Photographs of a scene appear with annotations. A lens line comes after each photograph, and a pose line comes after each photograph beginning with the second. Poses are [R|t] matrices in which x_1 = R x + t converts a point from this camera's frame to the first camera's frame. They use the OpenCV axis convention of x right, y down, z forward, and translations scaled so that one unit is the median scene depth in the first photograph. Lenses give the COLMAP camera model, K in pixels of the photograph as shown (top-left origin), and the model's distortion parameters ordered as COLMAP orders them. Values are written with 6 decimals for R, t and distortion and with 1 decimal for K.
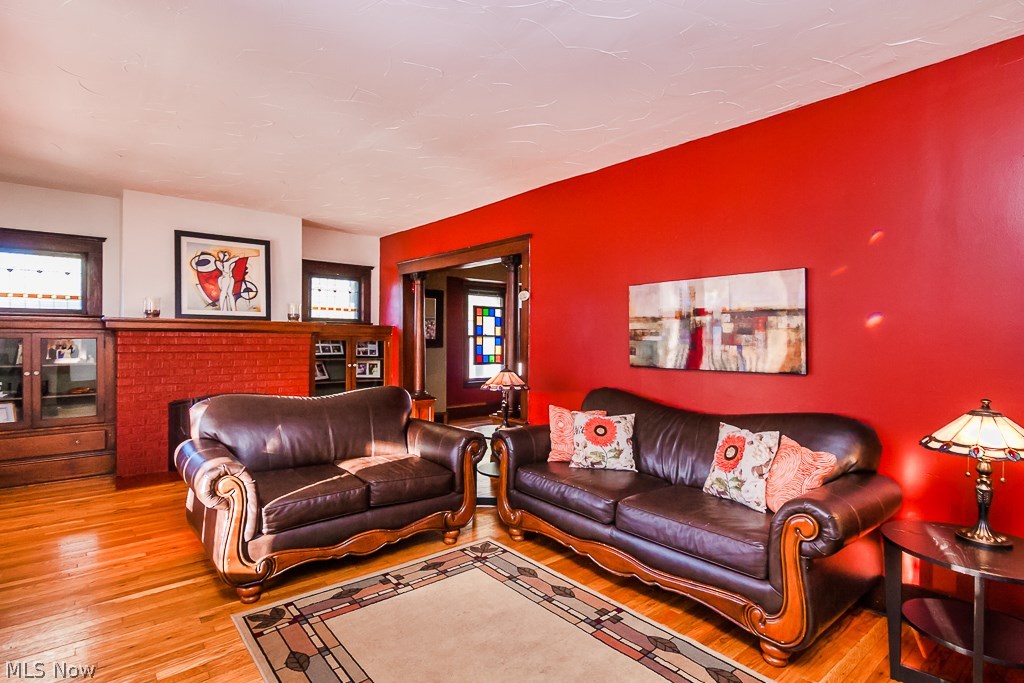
lens RADIAL K [[520.4, 0, 507.0], [0, 520.4, 342.9], [0, 0, 1]] dist [0.002252, 0.000897]
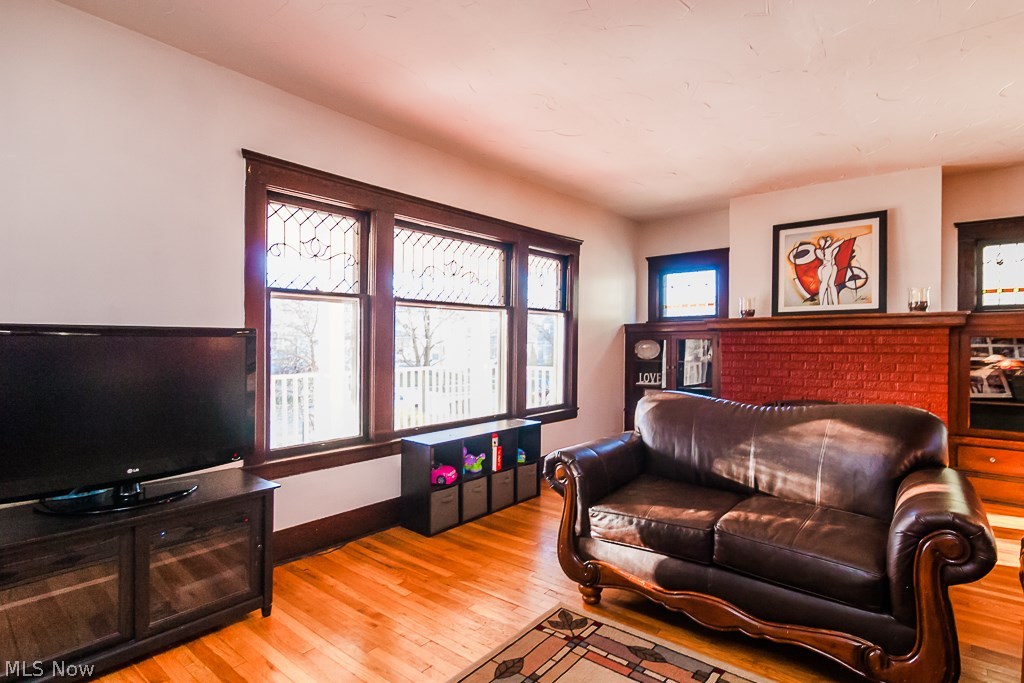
lens RADIAL K [[520.4, 0, 509.5], [0, 520.4, 347.2], [0, 0, 1]] dist [0.002252, 0.000897]
pose [[0.193017, -0.002547, -0.981192, 0.205705], [-0.006961, 0.999968, -0.003965, 0.015066], [0.981171, 0.007595, 0.192993, 0.322834]]
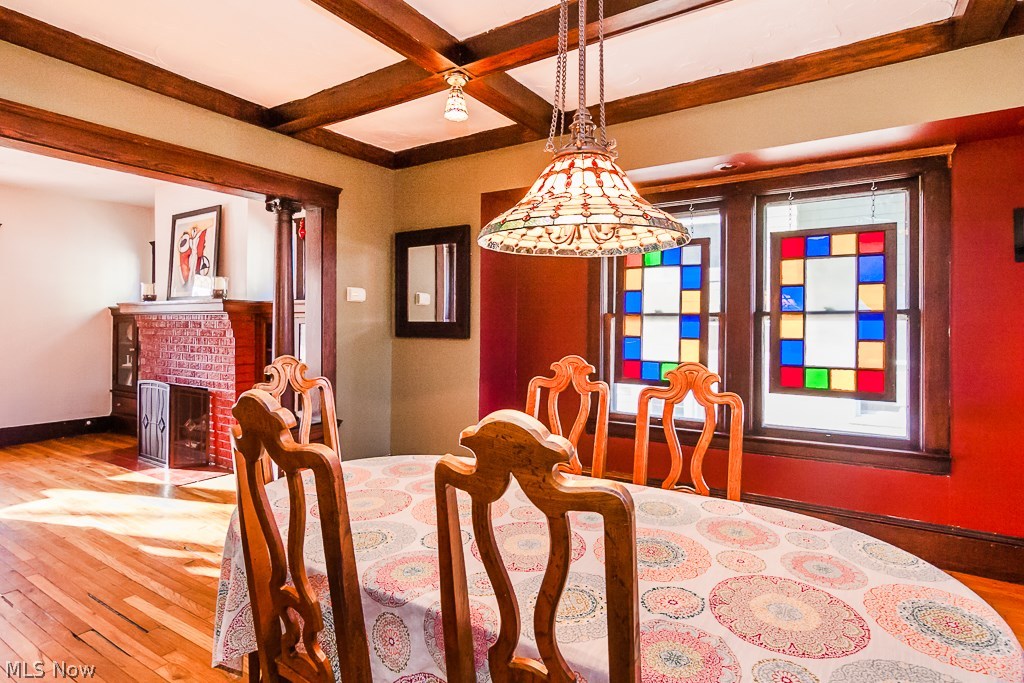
lens RADIAL K [[520.4, 0, 500.6], [0, 520.4, 324.2], [0, 0, 1]] dist [0.002252, 0.000897]
pose [[0.320925, -0.006118, -0.947085, 0.509945], [-0.011868, 0.999875, -0.010480, -0.000368], [0.947030, 0.014604, 0.320812, 1.232365]]
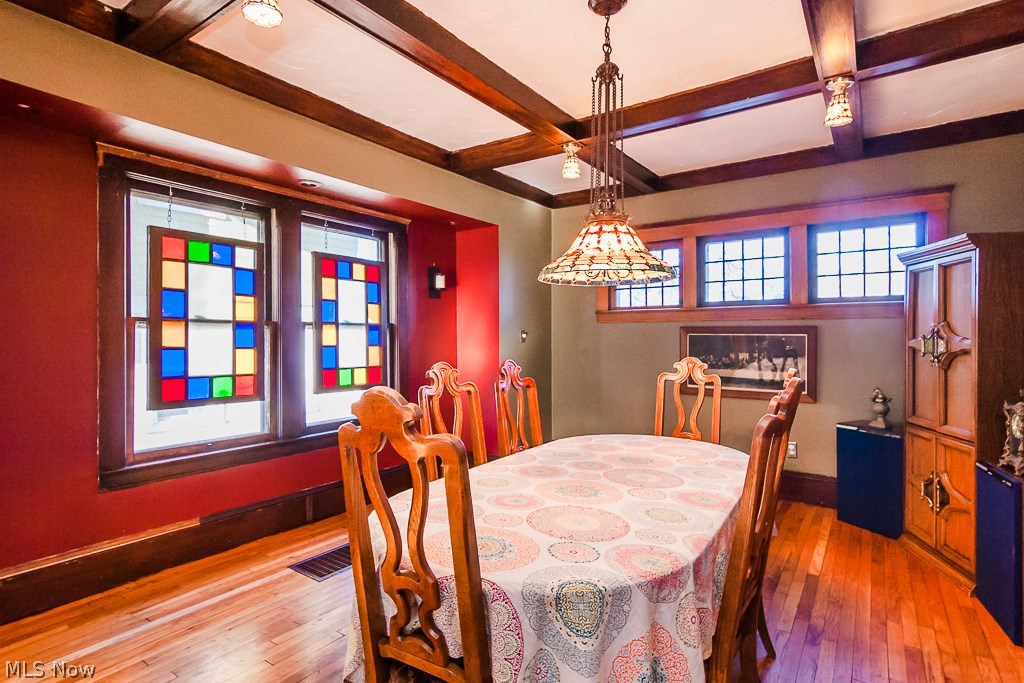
lens RADIAL K [[520.4, 0, 512.5], [0, 520.4, 339.3], [0, 0, 1]] dist [0.002252, 0.000897]
pose [[0.964221, -0.005161, 0.265051, 0.109502], [0.007864, 0.999927, -0.009139, 0.005710], [-0.264985, 0.010896, 0.964191, 1.004464]]
